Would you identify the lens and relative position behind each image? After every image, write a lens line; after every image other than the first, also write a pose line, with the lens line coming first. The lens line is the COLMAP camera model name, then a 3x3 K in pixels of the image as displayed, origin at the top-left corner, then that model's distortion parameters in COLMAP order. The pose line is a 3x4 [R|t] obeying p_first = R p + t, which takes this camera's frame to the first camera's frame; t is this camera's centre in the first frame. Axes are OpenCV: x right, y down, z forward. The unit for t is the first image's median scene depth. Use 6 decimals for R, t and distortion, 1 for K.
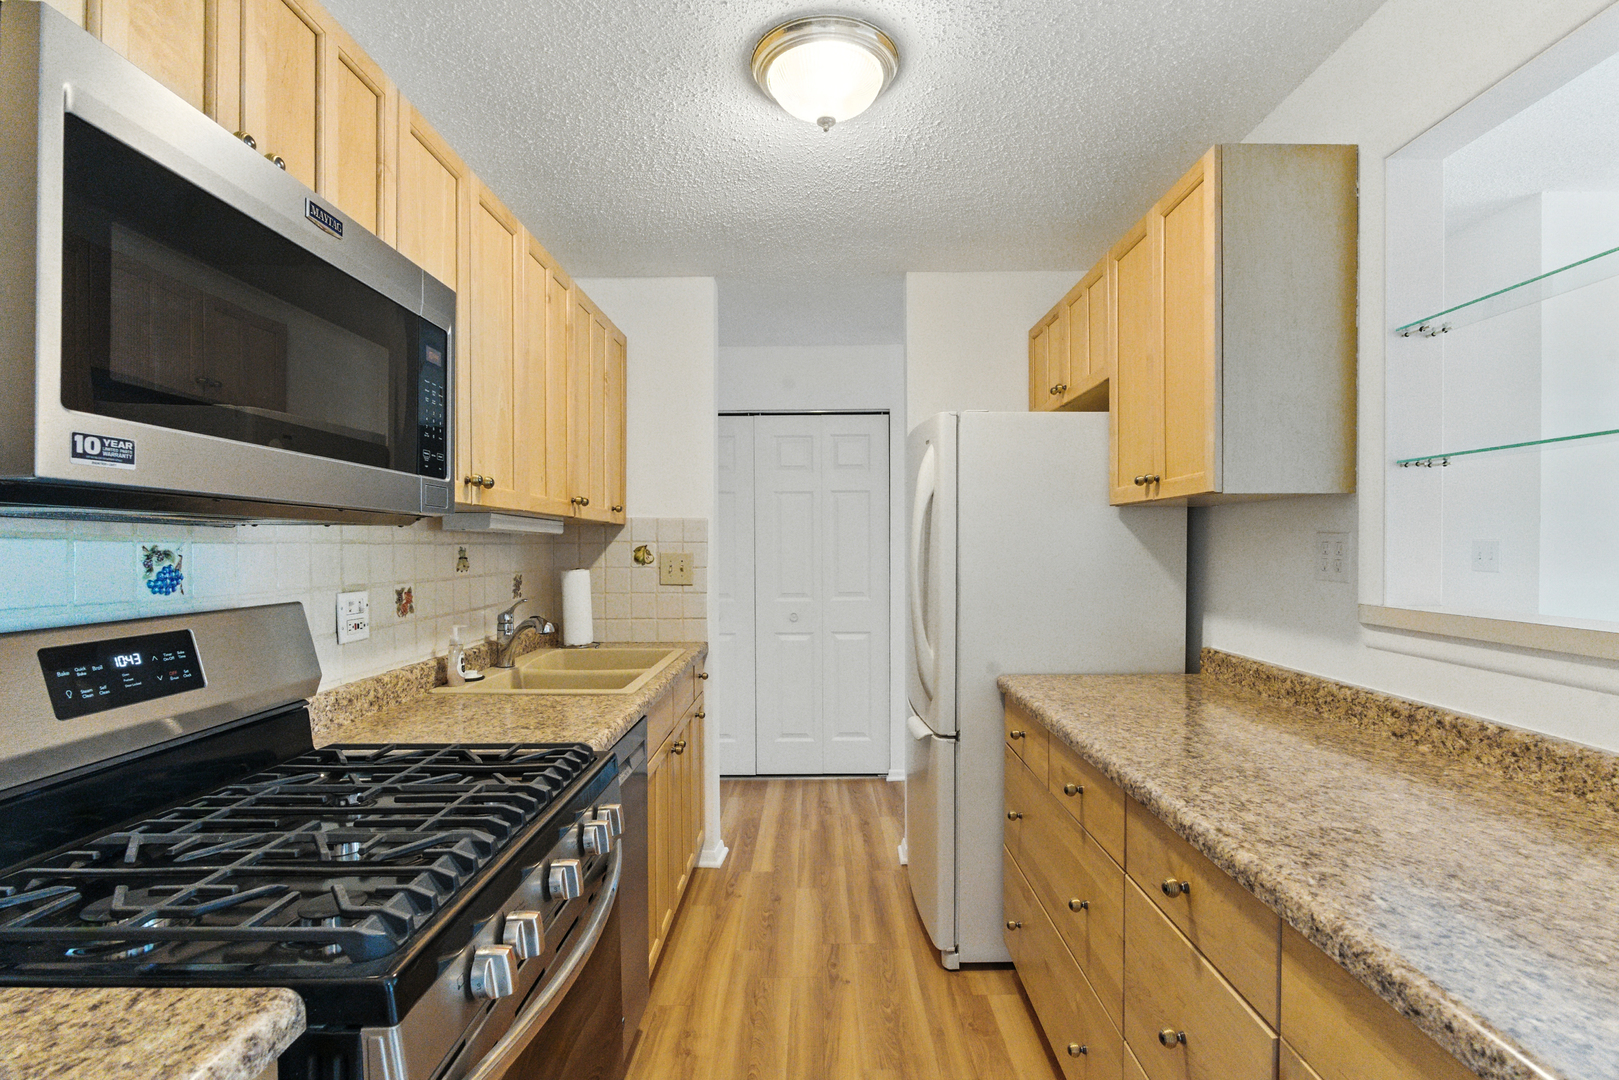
lens RADIAL K [[760.2, 0, 818.4], [0, 760.2, 544.9], [0, 0, 1]] dist [-0.012793, 0.000640]
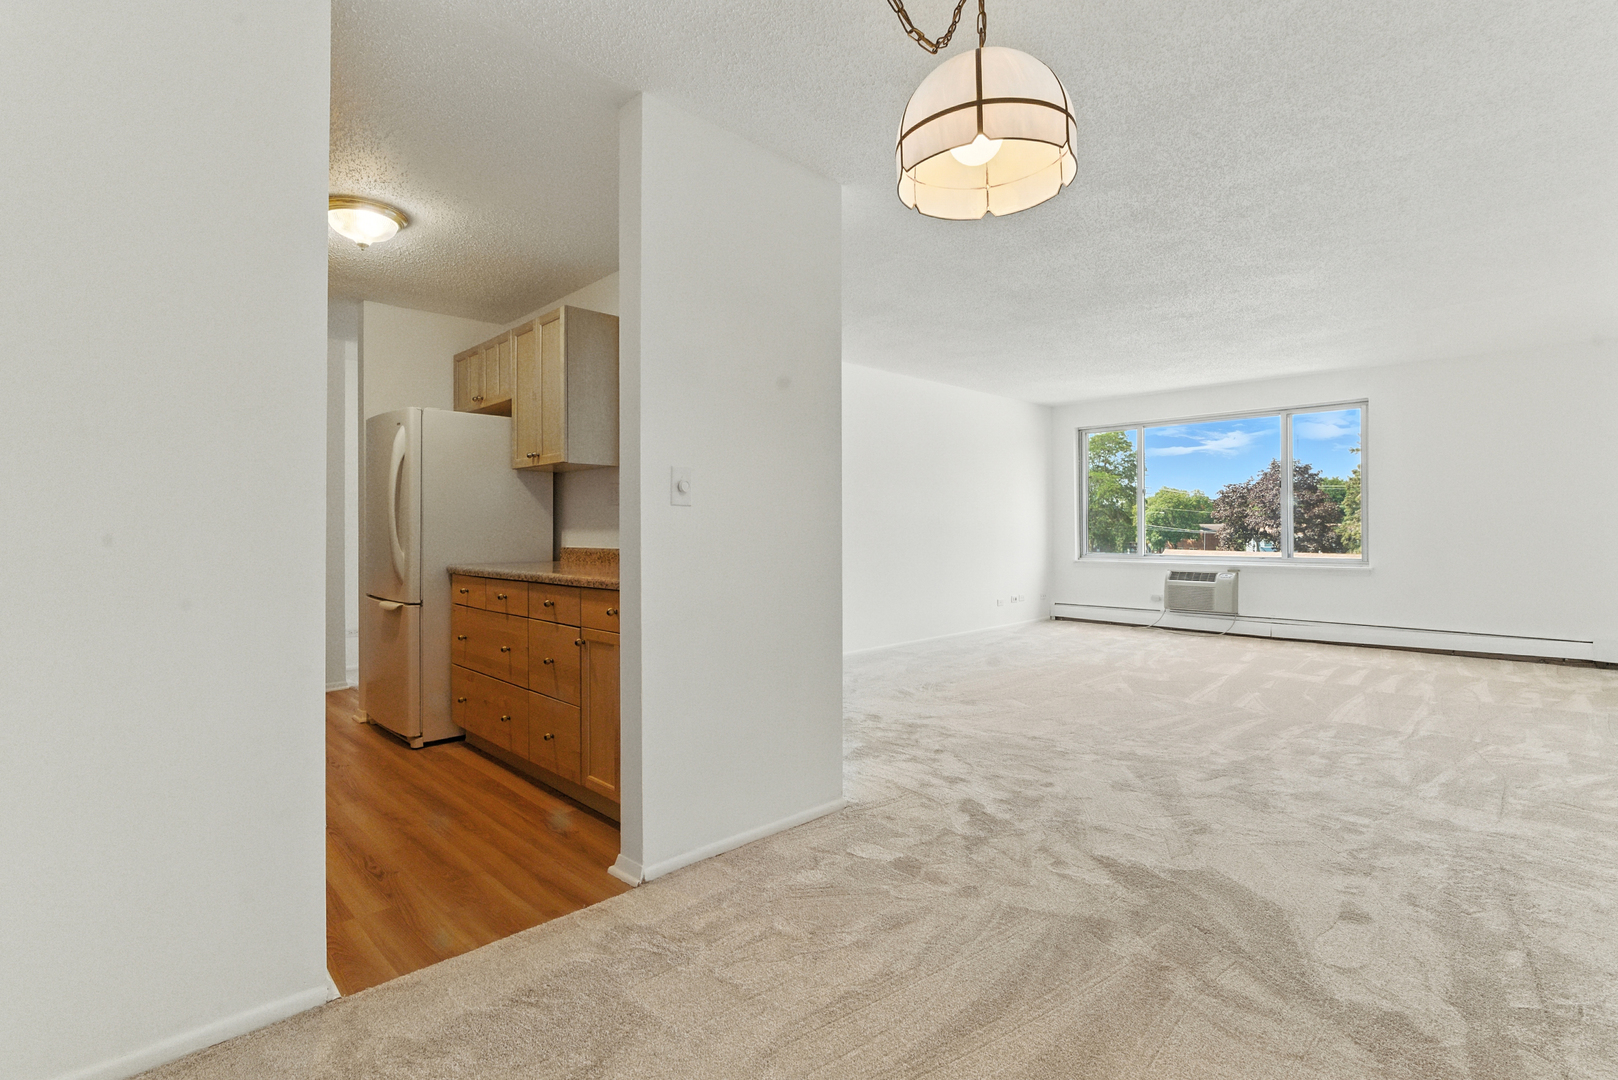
lens RADIAL K [[759.7, 0, 817.9], [0, 759.7, 544.9], [0, 0, 1]] dist [-0.012793, 0.000640]
pose [[0.706794, -0.010367, 0.707343, -0.431782], [0.000838, 0.999904, 0.013818, 0.117997], [-0.707419, -0.009174, 0.706735, -0.900340]]
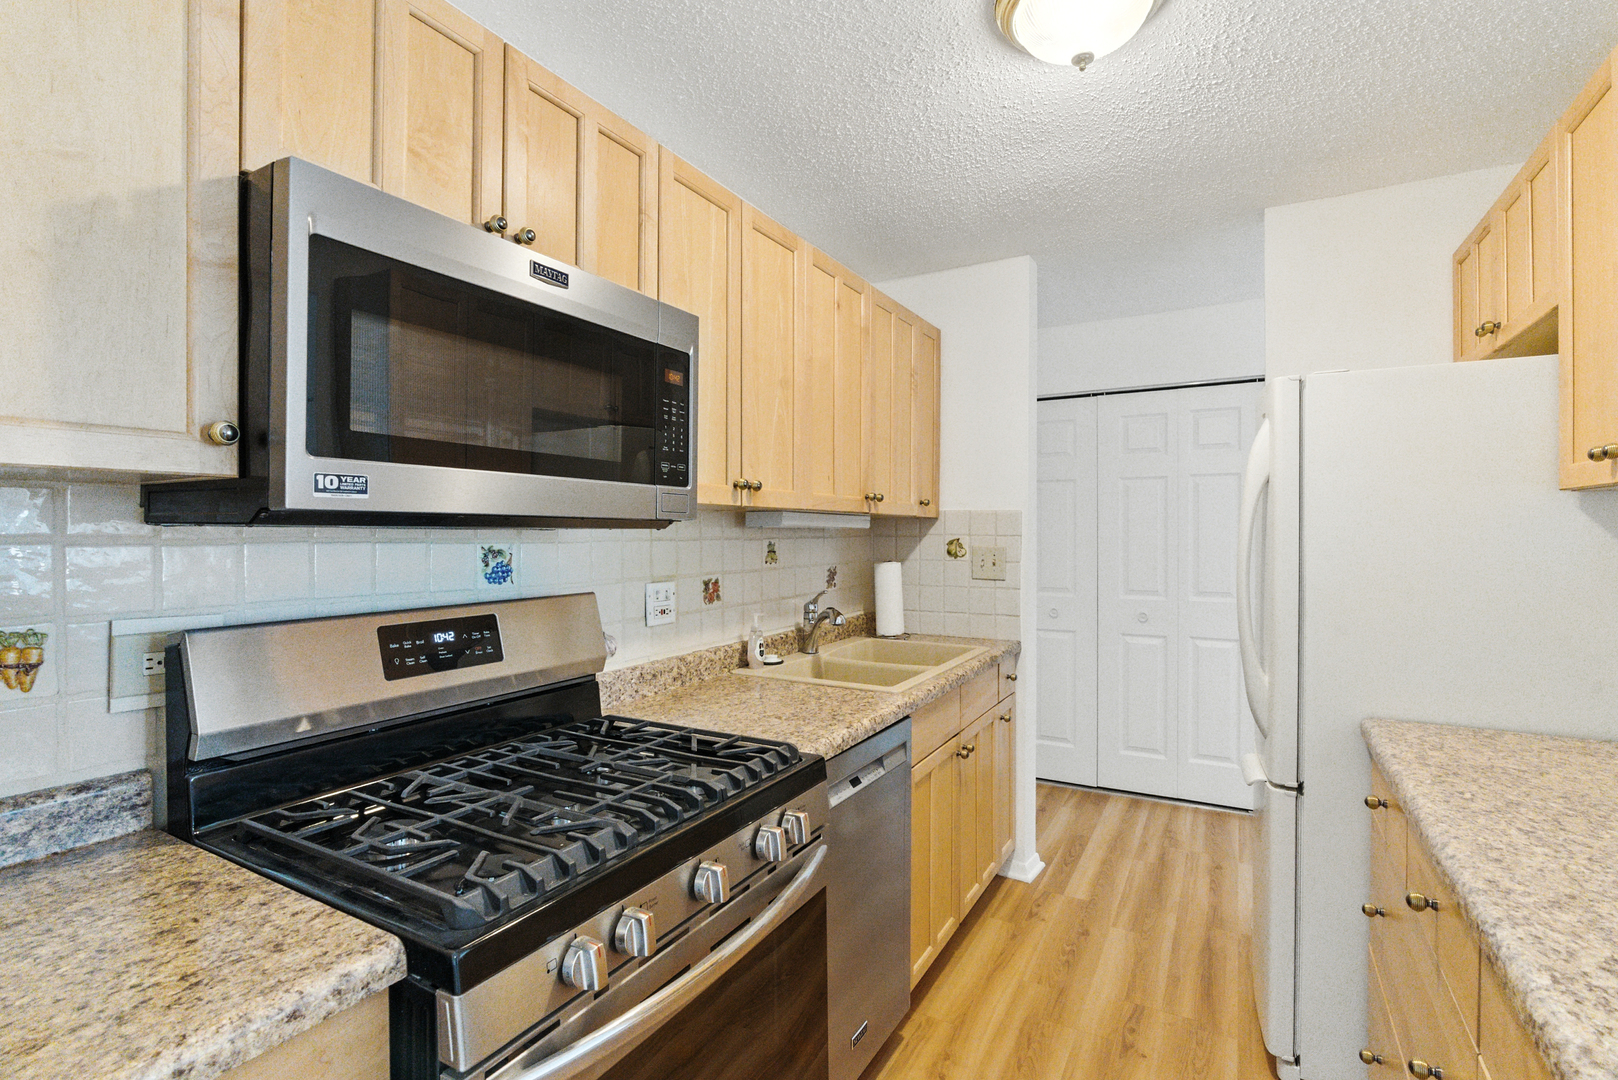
lens RADIAL K [[751.3, 0, 808.1], [0, 751.3, 526.7], [0, 0, 1]] dist [-0.012764, 0.000984]
pose [[0.871507, -0.001070, -0.490383, 0.136737], [-0.001369, 0.999988, -0.004614, -0.016718], [0.490382, 0.004693, 0.871495, 0.090729]]
